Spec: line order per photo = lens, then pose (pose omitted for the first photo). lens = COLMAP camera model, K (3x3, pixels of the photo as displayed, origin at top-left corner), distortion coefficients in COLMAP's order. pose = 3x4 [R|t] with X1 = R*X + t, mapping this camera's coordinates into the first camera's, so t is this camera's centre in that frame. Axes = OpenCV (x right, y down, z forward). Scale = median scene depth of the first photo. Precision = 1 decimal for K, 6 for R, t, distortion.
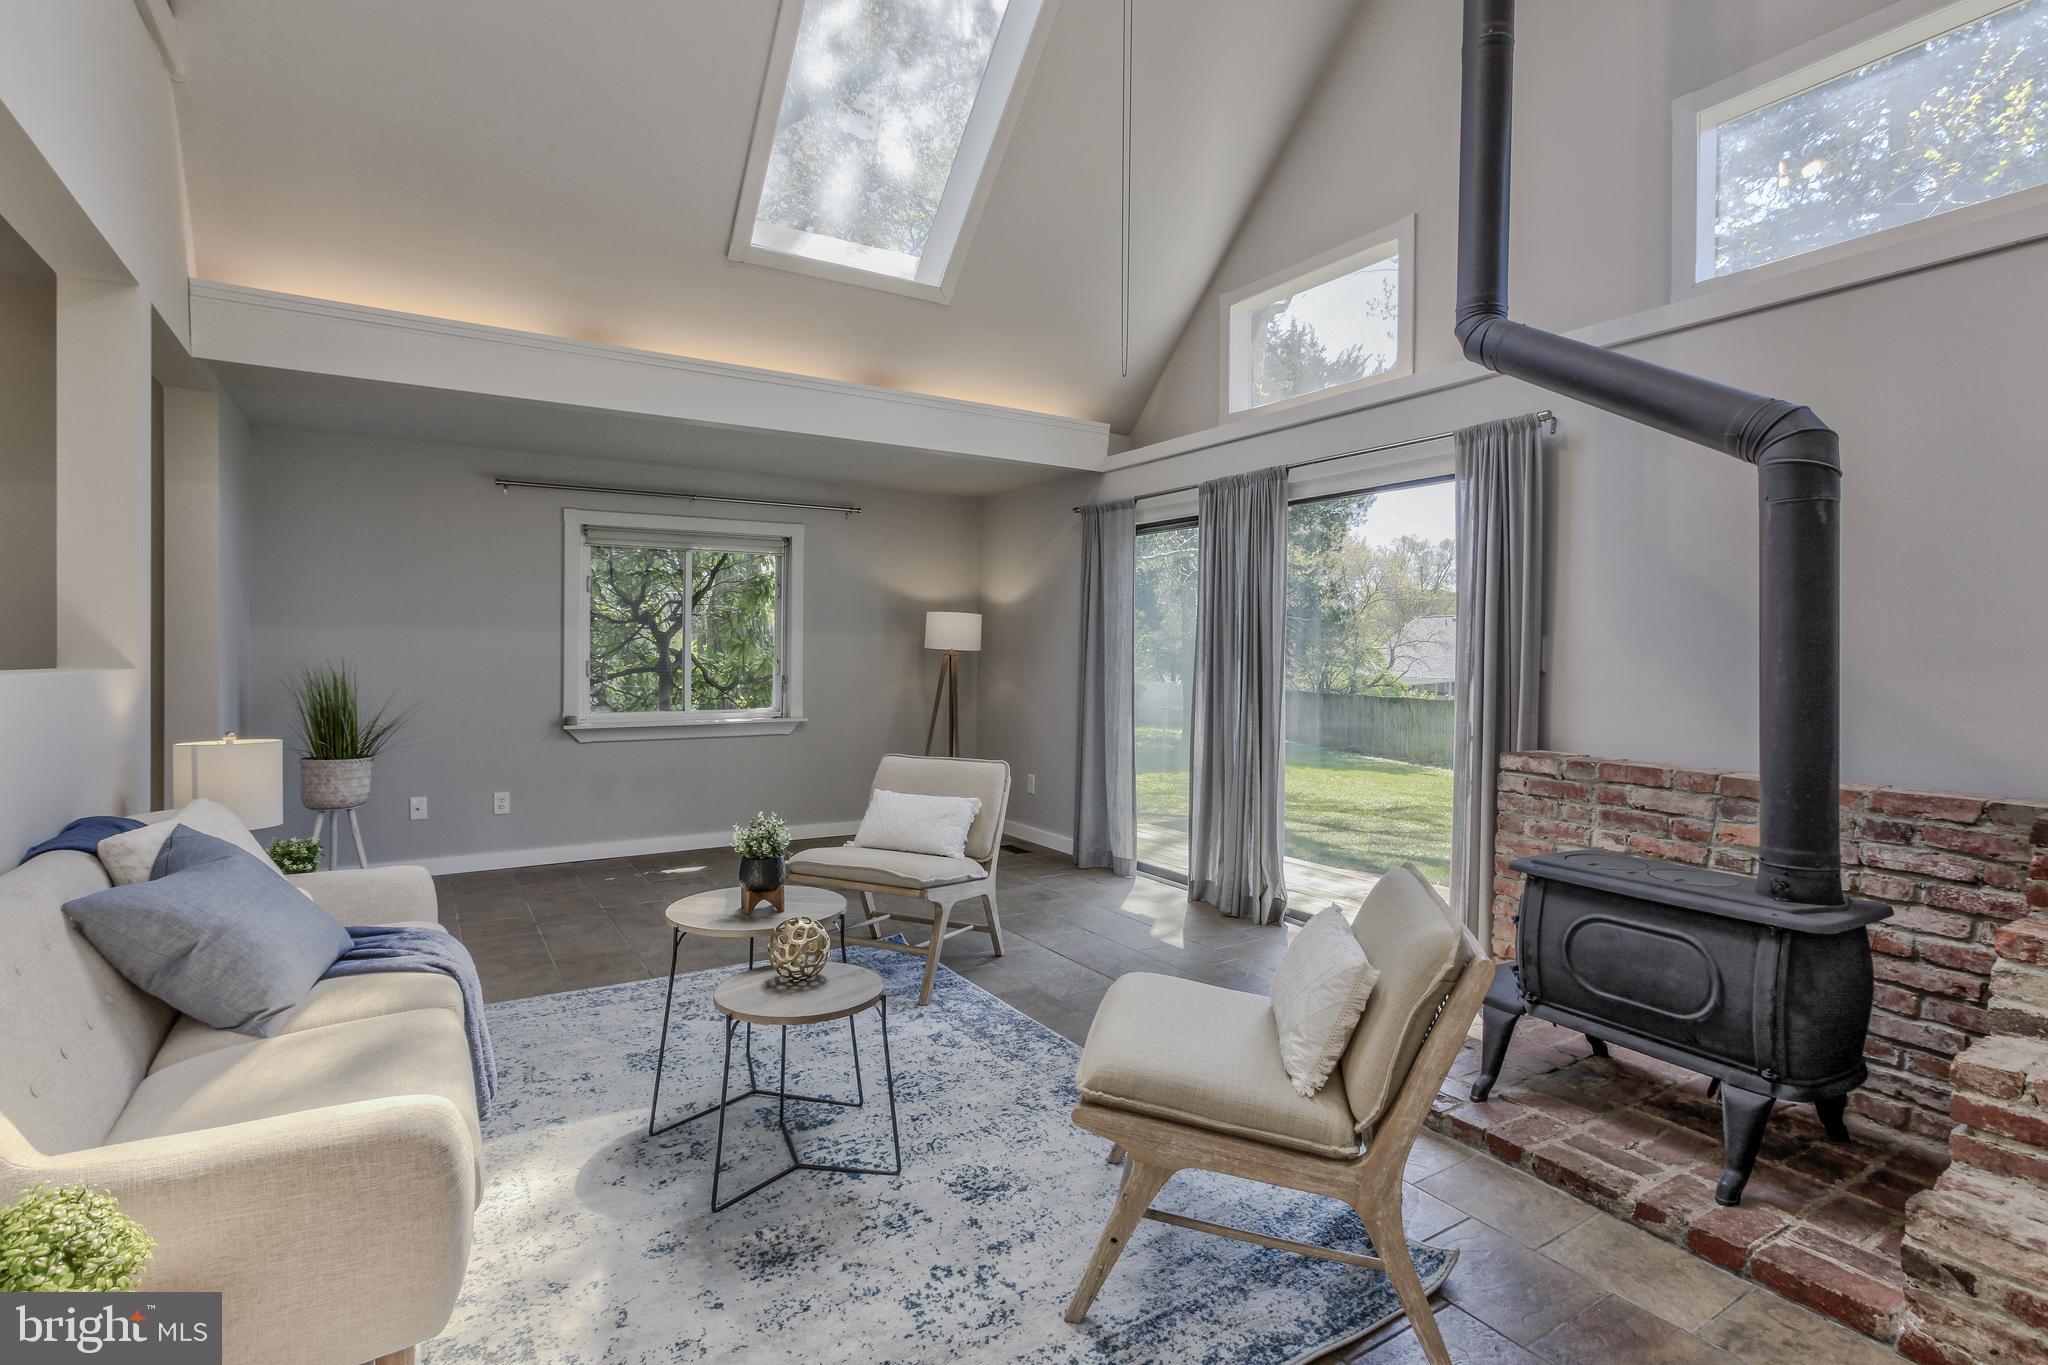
lens RADIAL K [[979.1, 0, 1024.8], [0, 979.1, 679.7], [0, 0, 1]] dist [-0.024093, 0.012336]
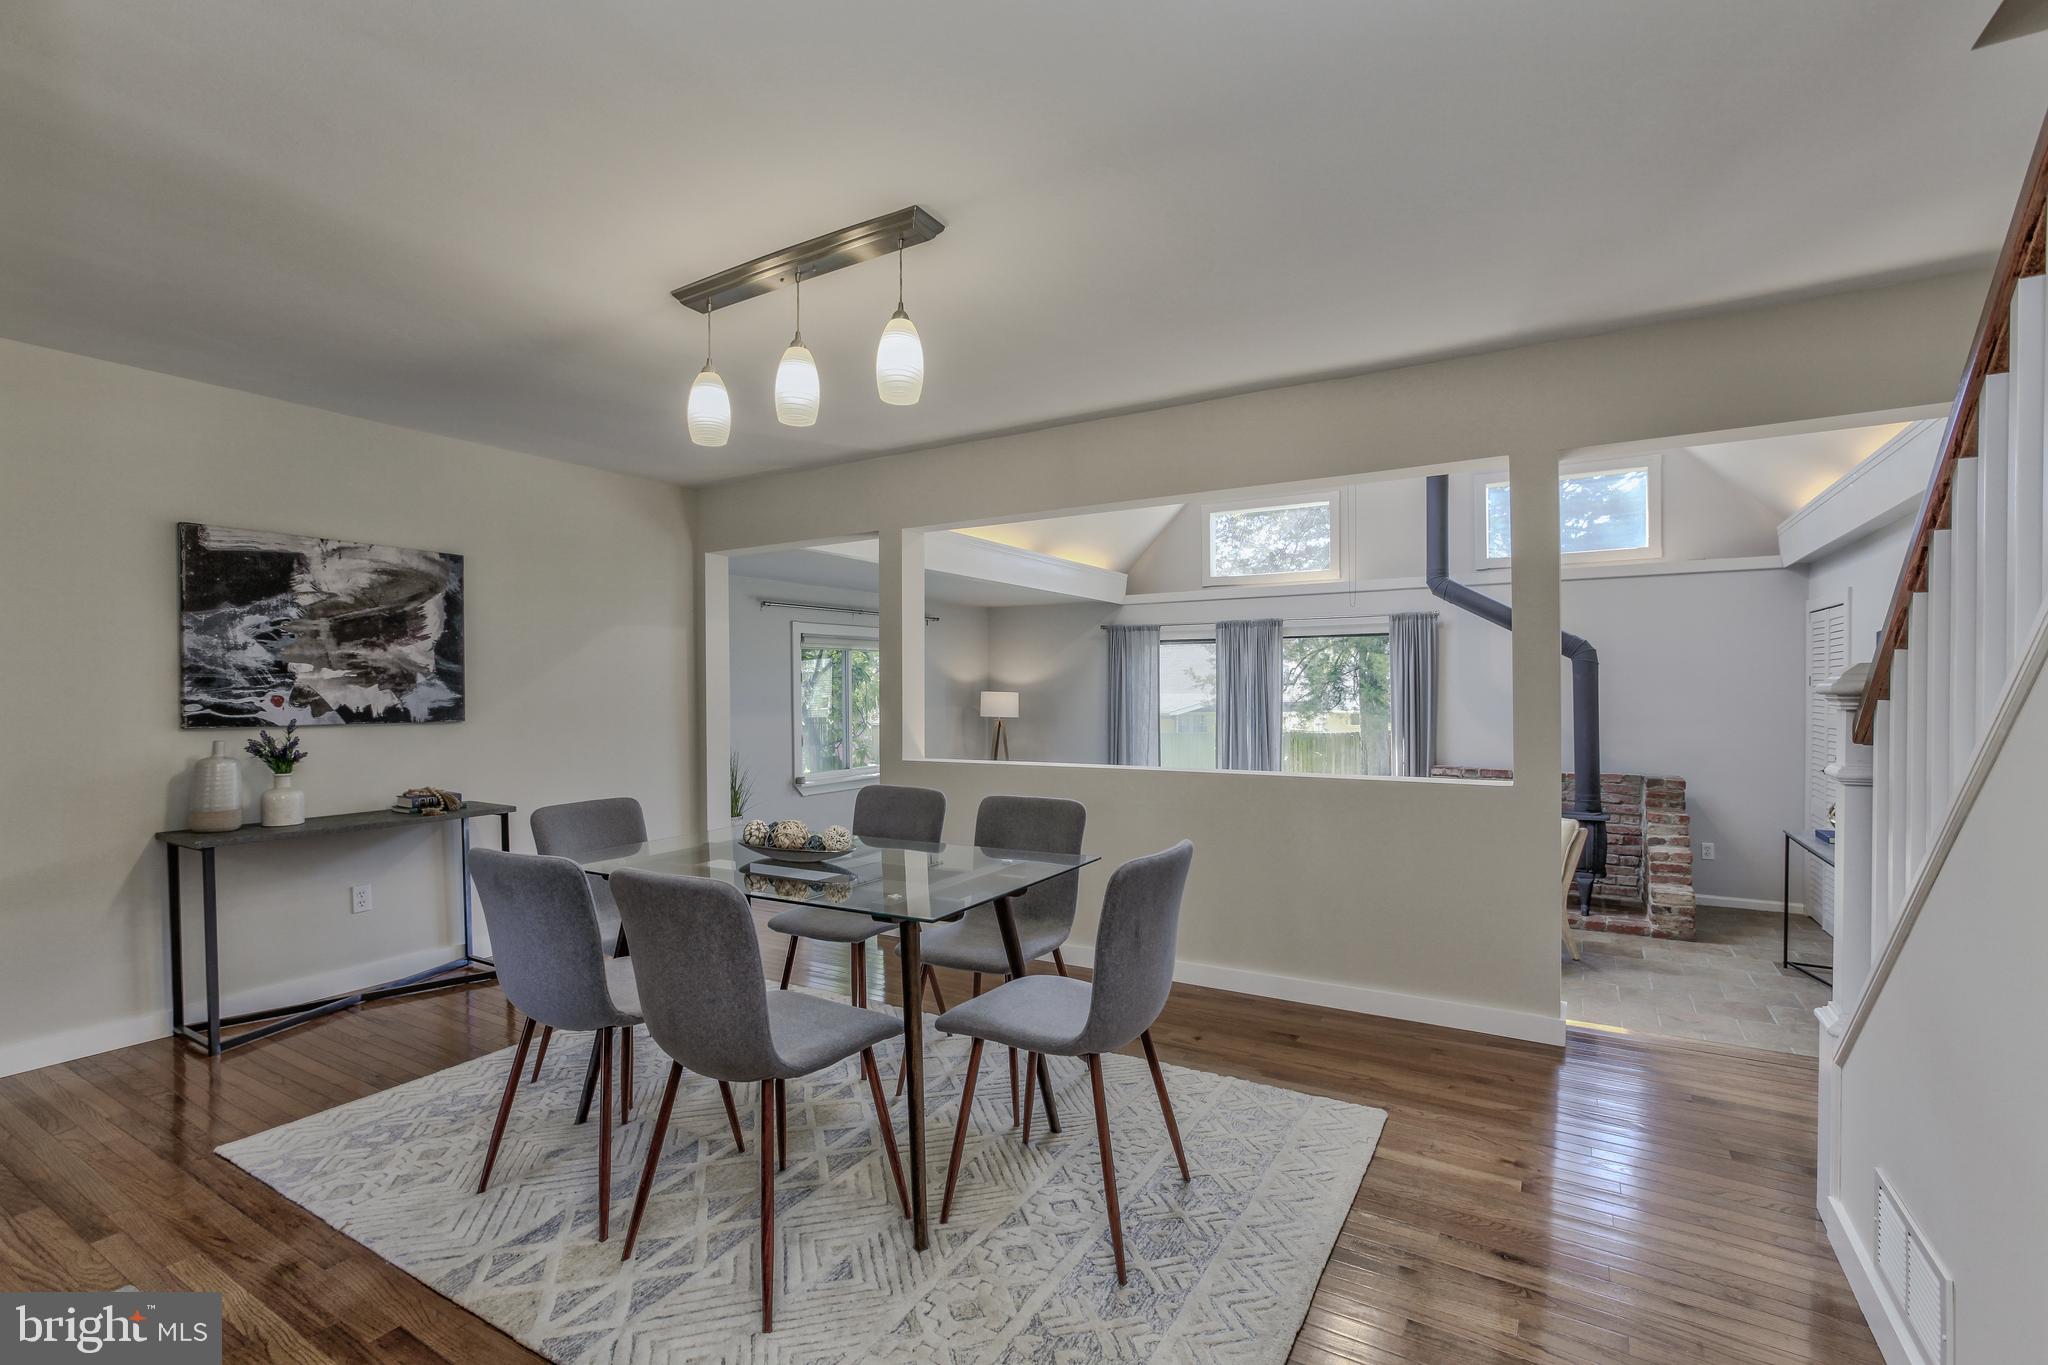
lens RADIAL K [[936.9, 0, 1006.9], [0, 936.9, 702.3], [0, 0, 1]] dist [-0.029062, 0.016179]
pose [[0.903318, -0.017993, 0.428595, -1.463823], [0.024333, 0.999660, -0.009317, -0.086710], [-0.428282, 0.018846, 0.903449, -0.568467]]
